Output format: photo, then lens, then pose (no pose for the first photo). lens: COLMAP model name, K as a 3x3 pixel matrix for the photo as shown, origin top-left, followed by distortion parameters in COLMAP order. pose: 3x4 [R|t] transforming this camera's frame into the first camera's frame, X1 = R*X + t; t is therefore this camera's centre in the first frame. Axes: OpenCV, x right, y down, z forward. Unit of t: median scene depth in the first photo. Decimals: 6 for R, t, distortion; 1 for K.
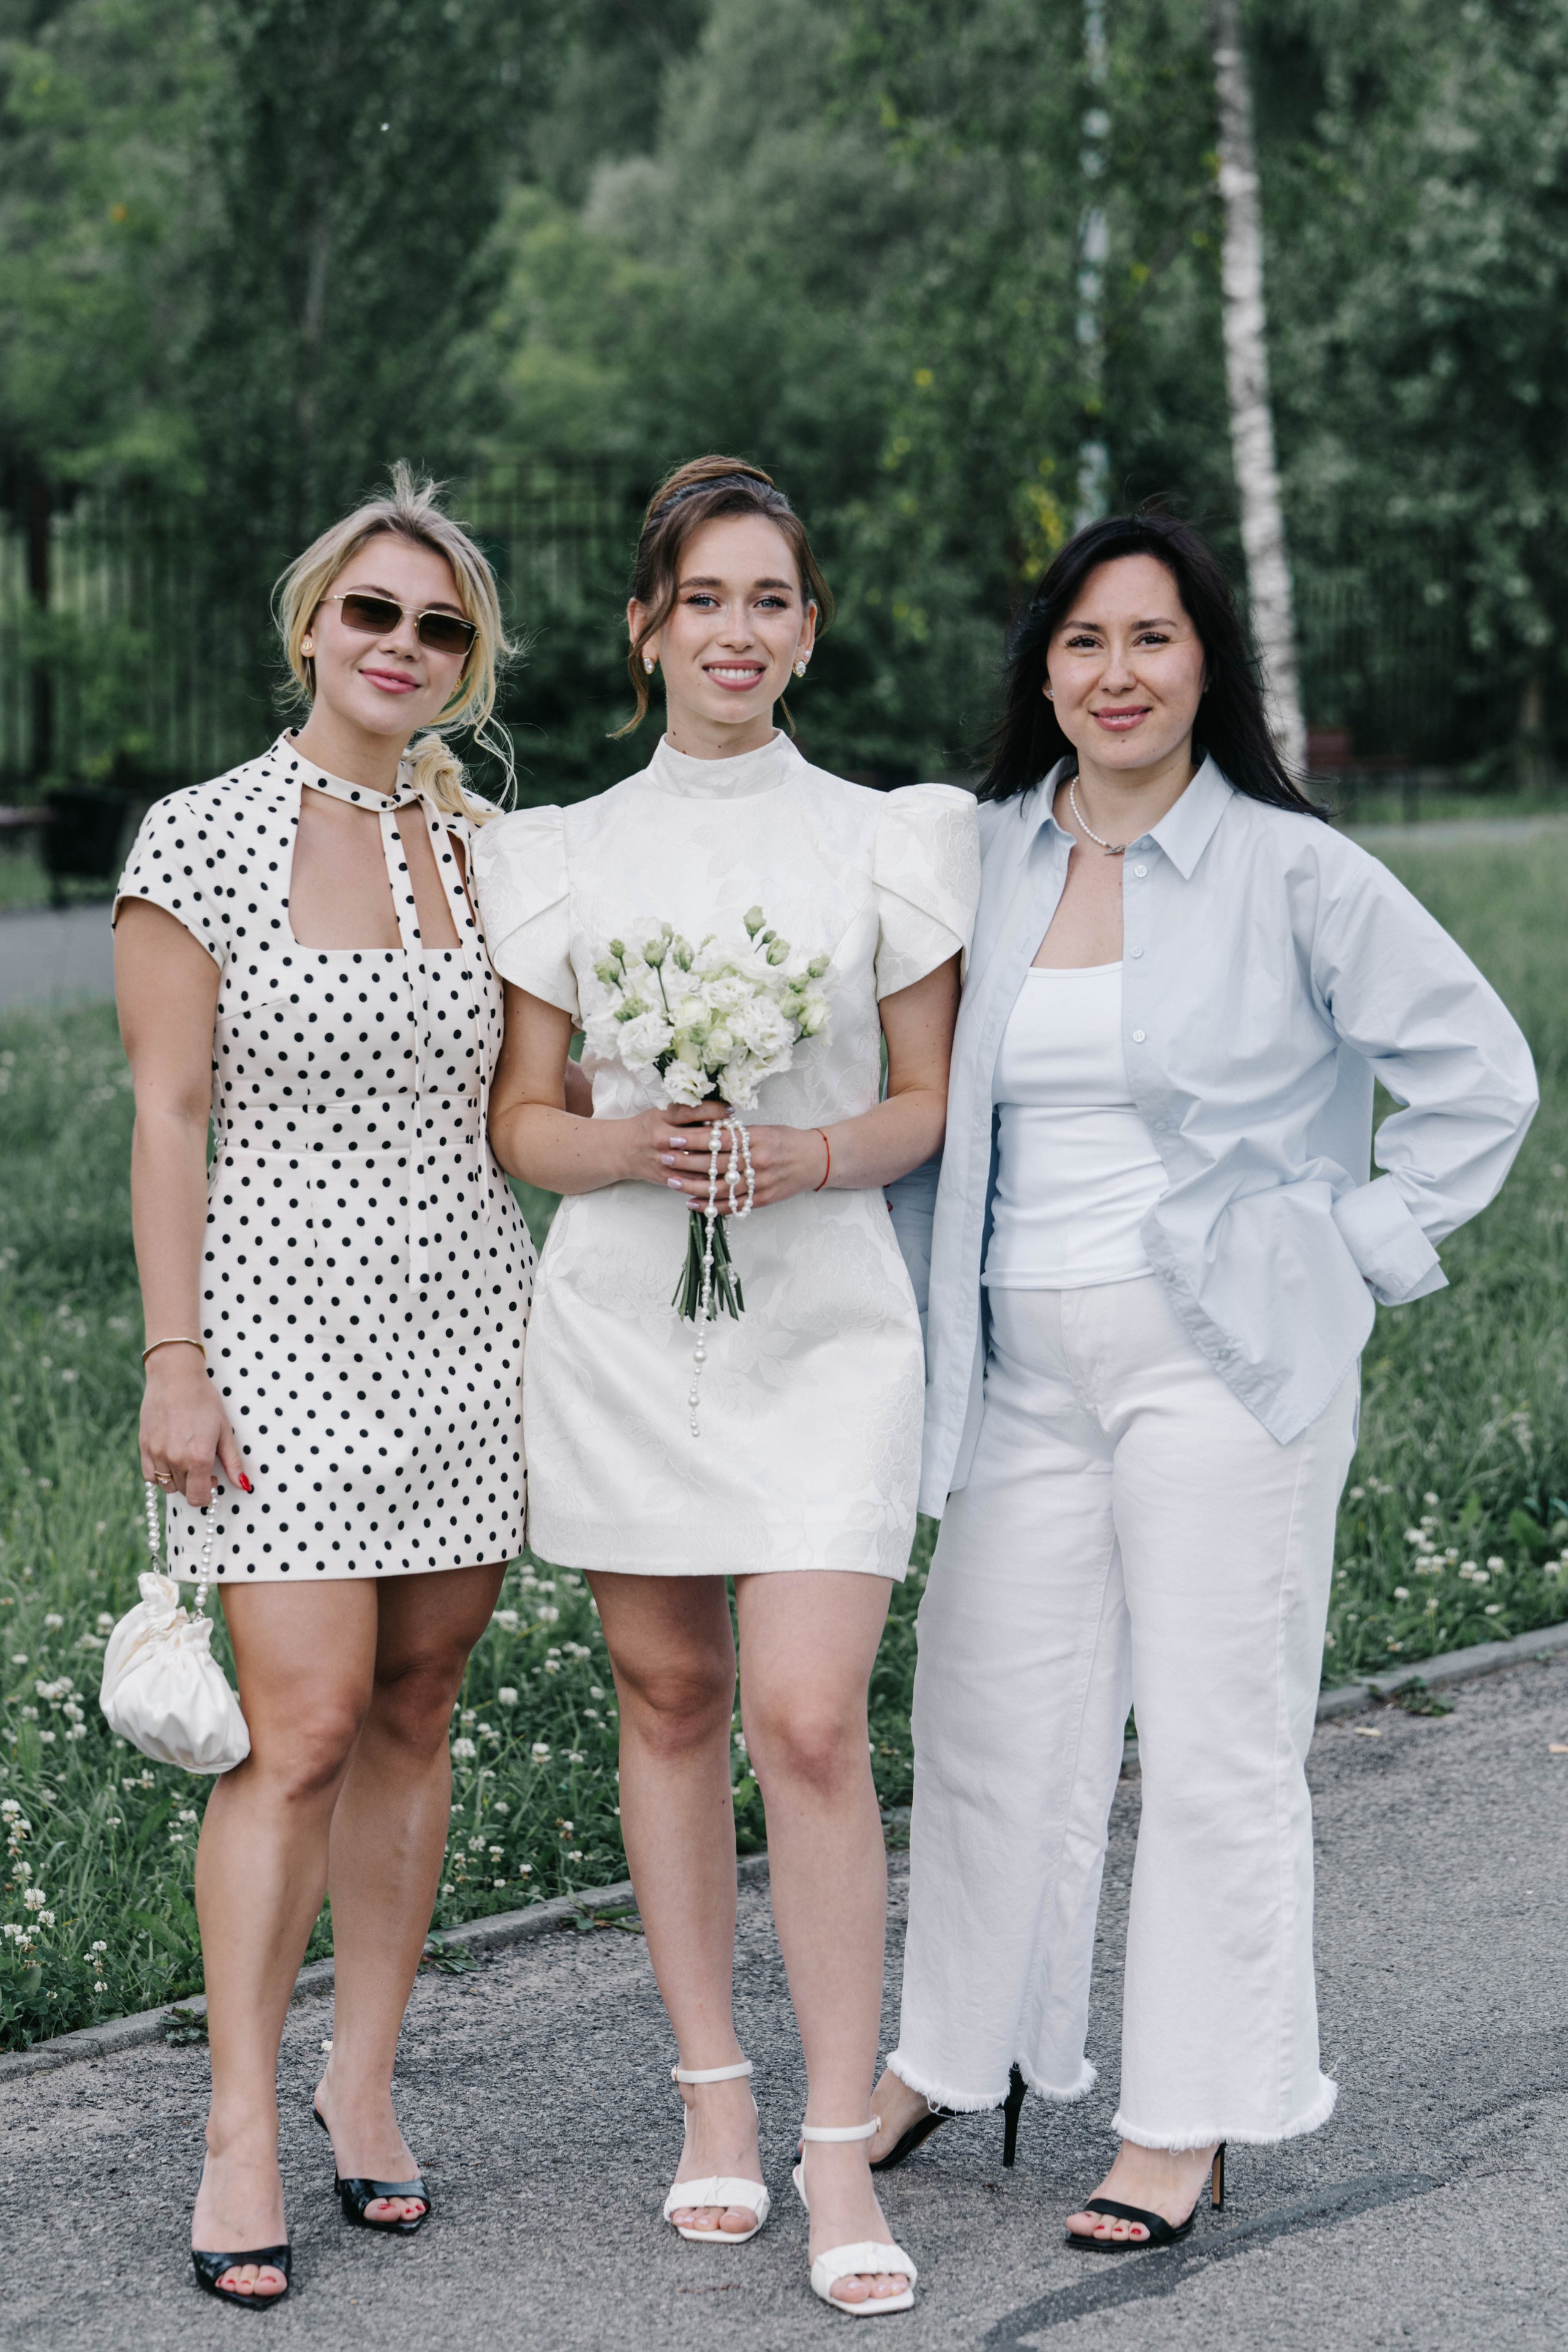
lens RADIAL K [[6283.2, 0, 784.0], [0, 6283.2, 1176.0], [0, 0, 1]] dist [-0.014756, 0.073951]
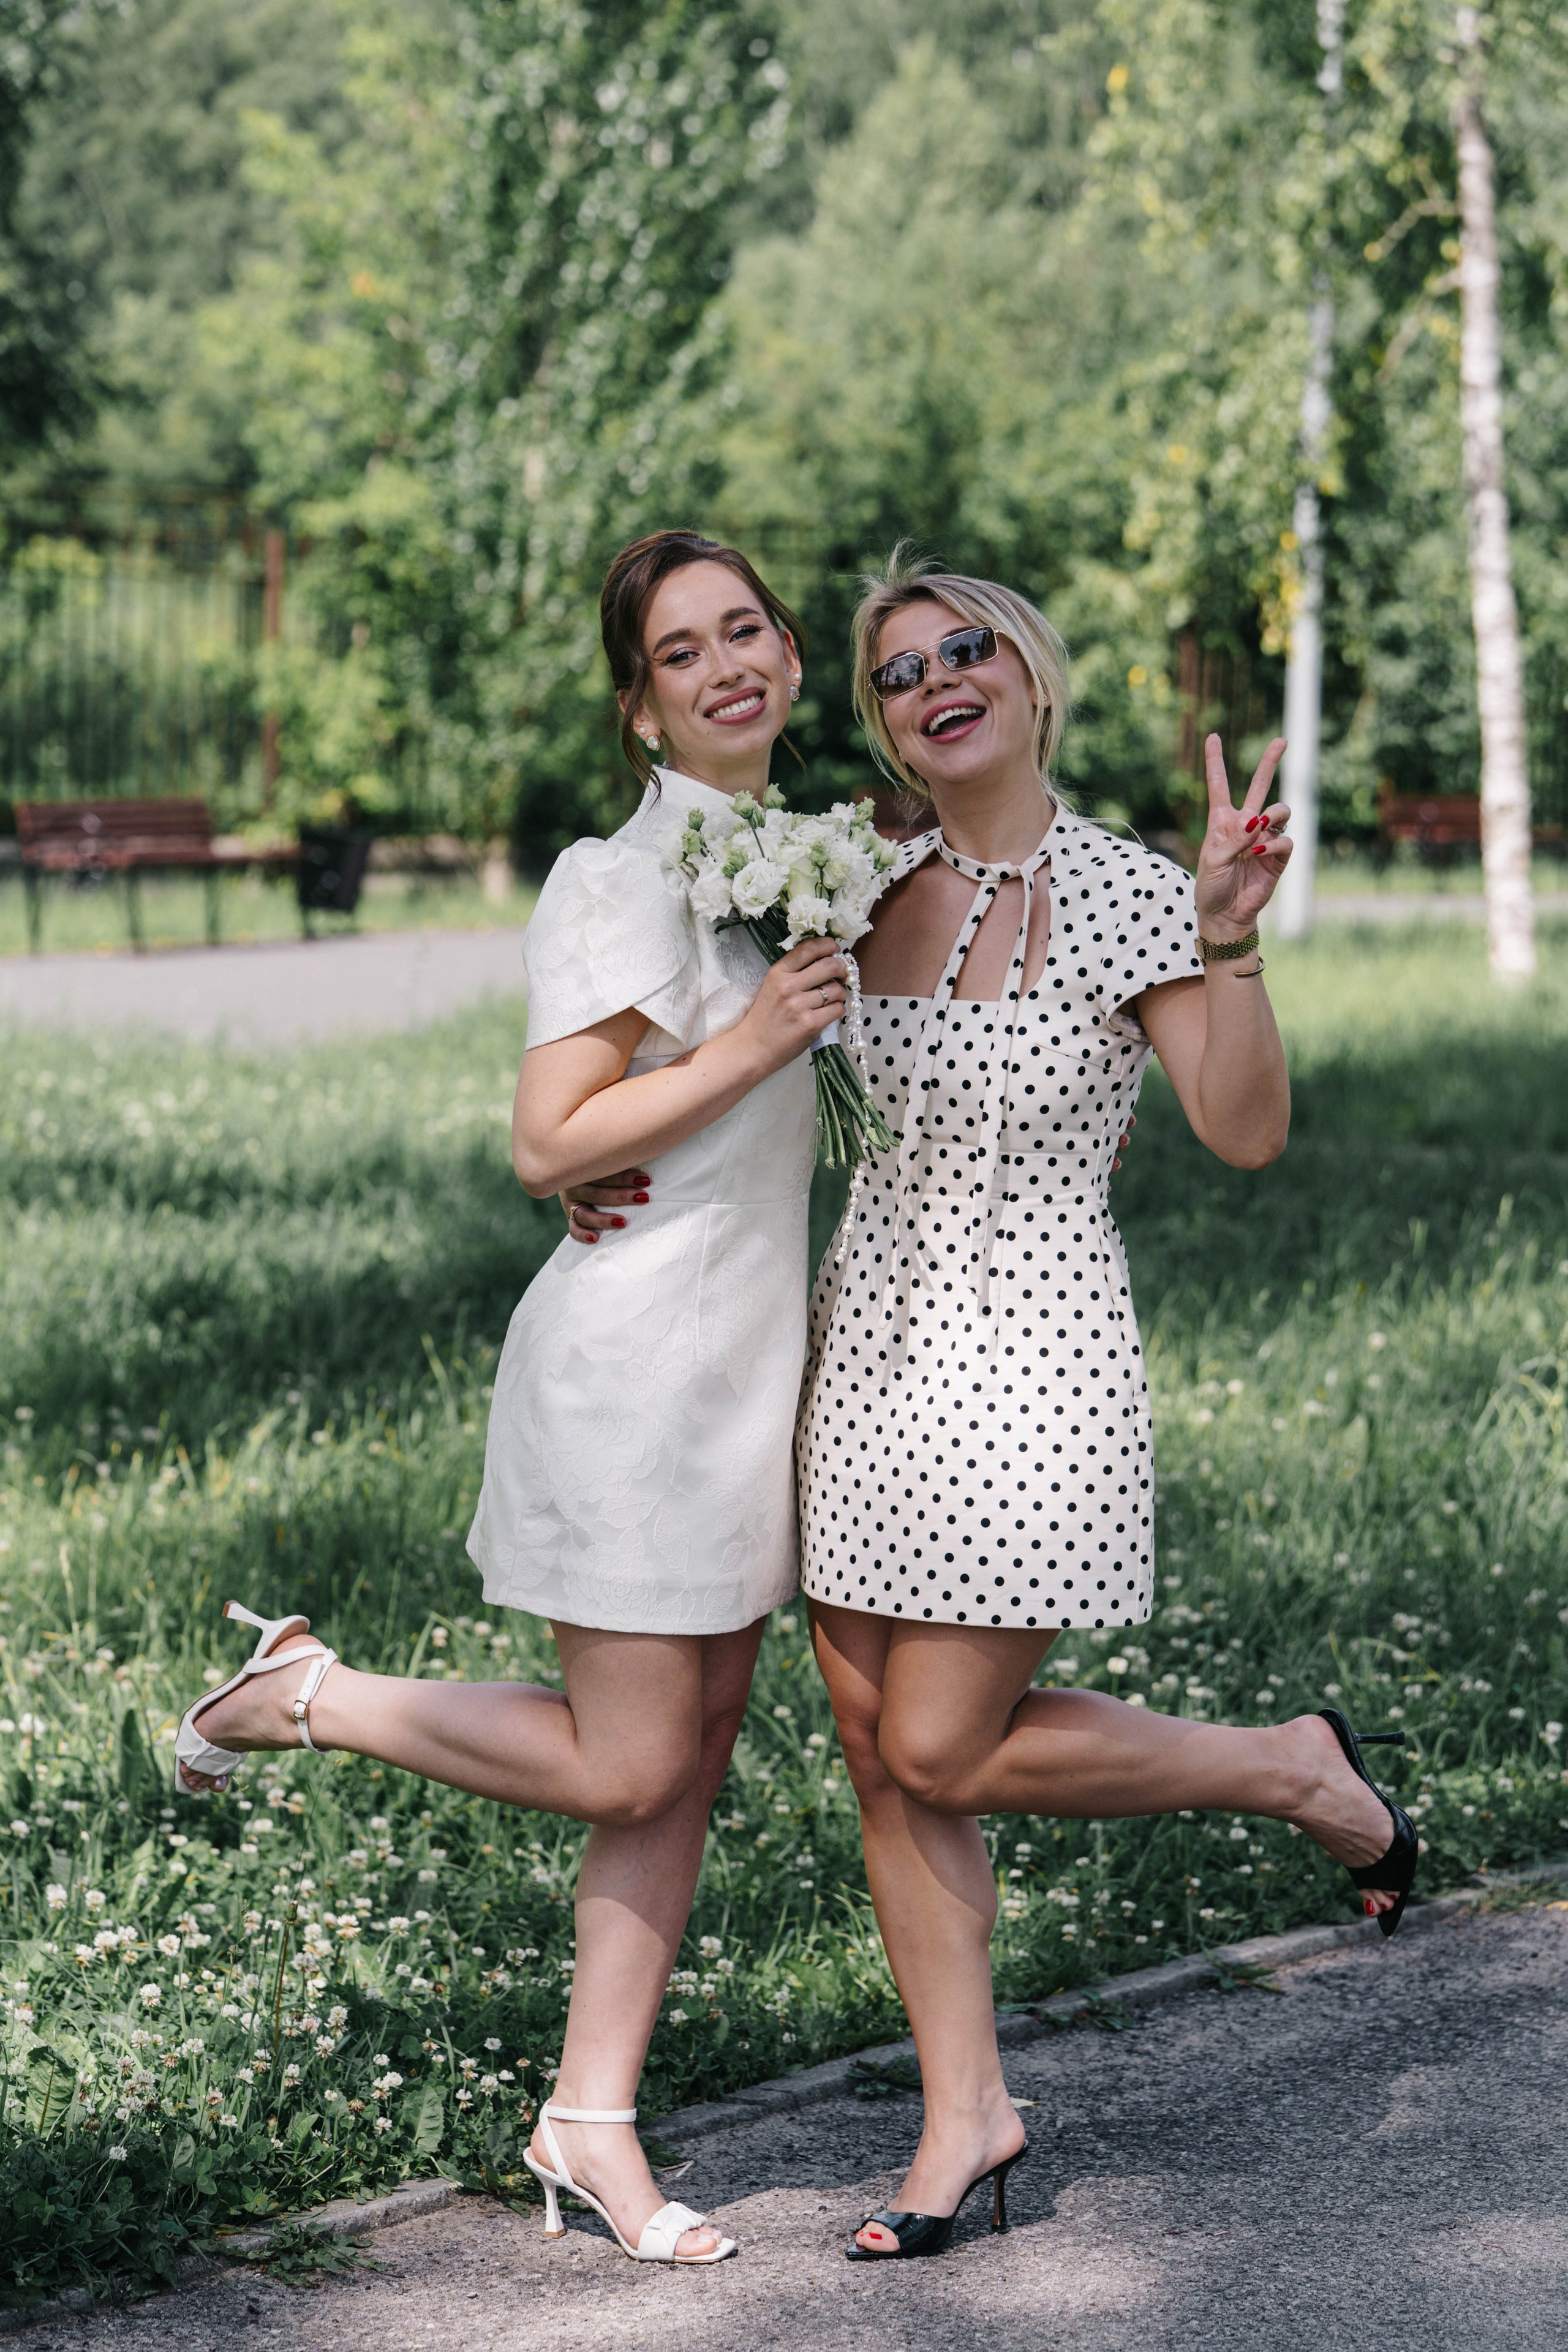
lens RADIAL K [[5947.5, 0, 784.0], [0, 5947.5, 1176.0], [0, 0, 1]] dist [-0.018350, -0.050845]
pose [[0.999610, 0.027220, -0.006198, -0.101243], [-0.027253, 0.999614, -0.005331, -0.002682], [0.006050, 0.005498, 0.999967, 0.050874]]
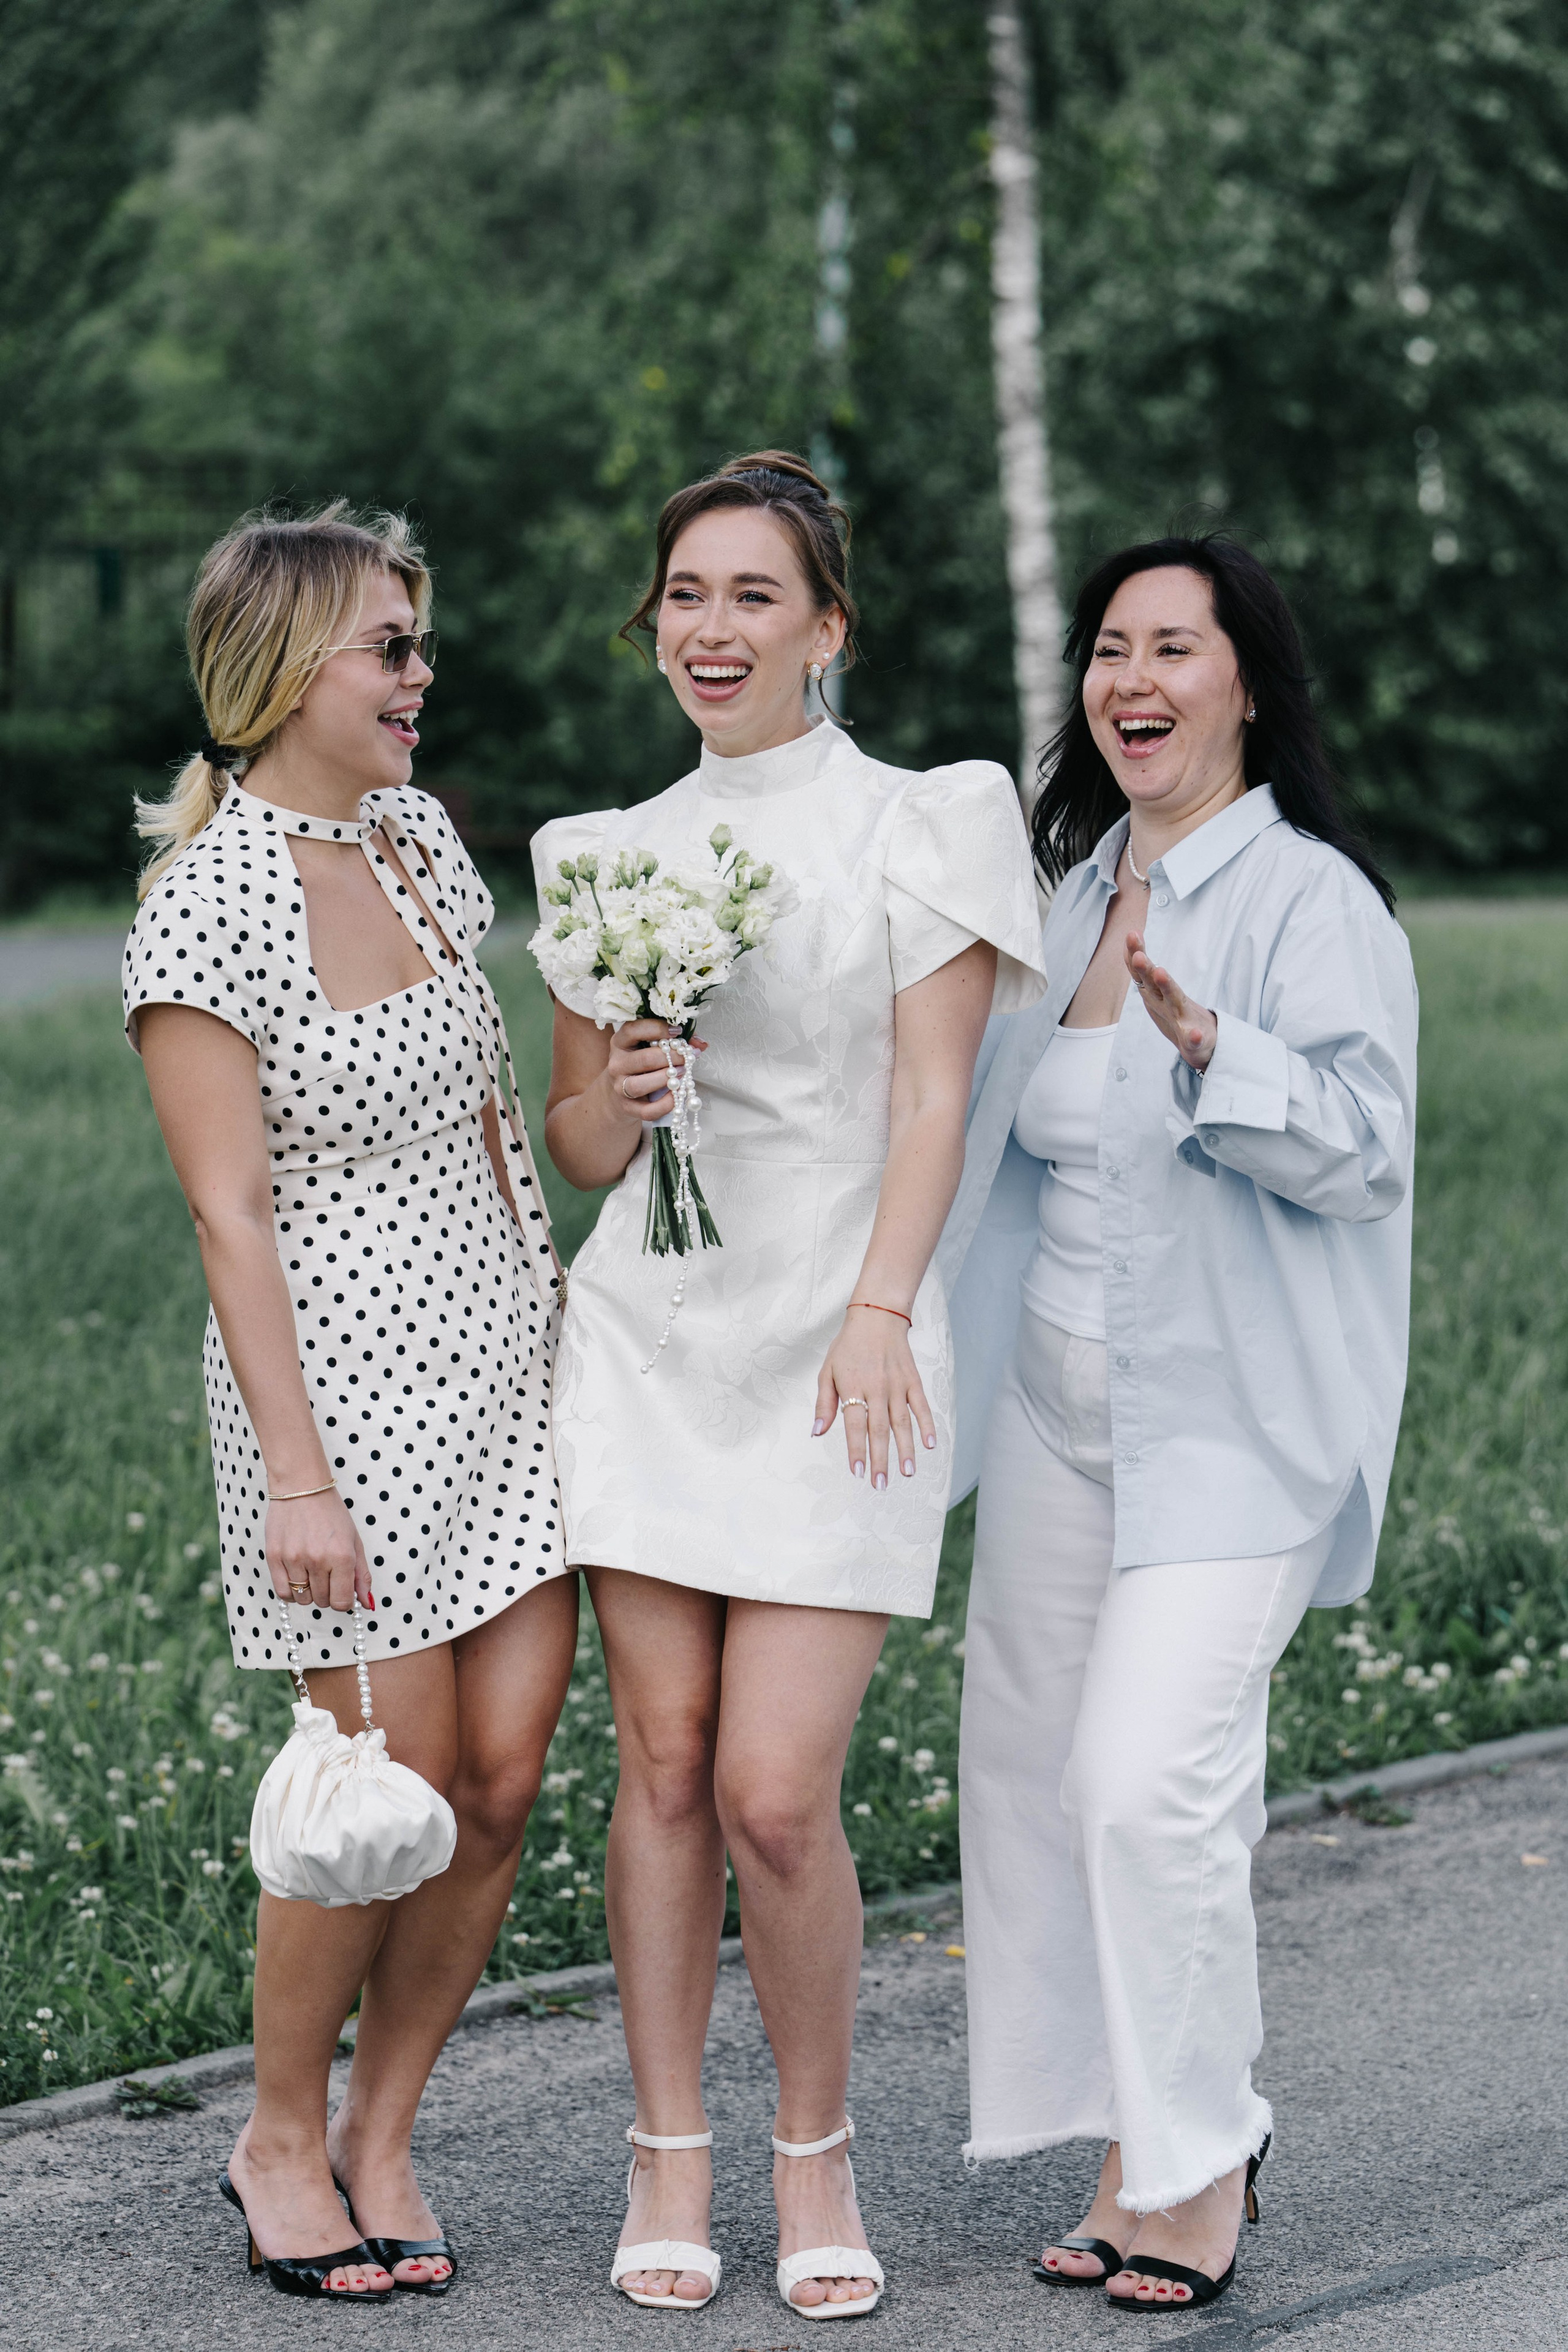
lens RADIAL K [[7411.6, 0, 784.0], [0, 7411.6, 1176.0], [0, 0, 1]] dist [0.007616, 0.508931]
pose [[0.997782, 0.022891, 0.062504, -0.067642], [-0.021616, 0.999546, -0.021000, 0.018007], [-0.062956, 0.019602, 0.997824, -0.104187]]
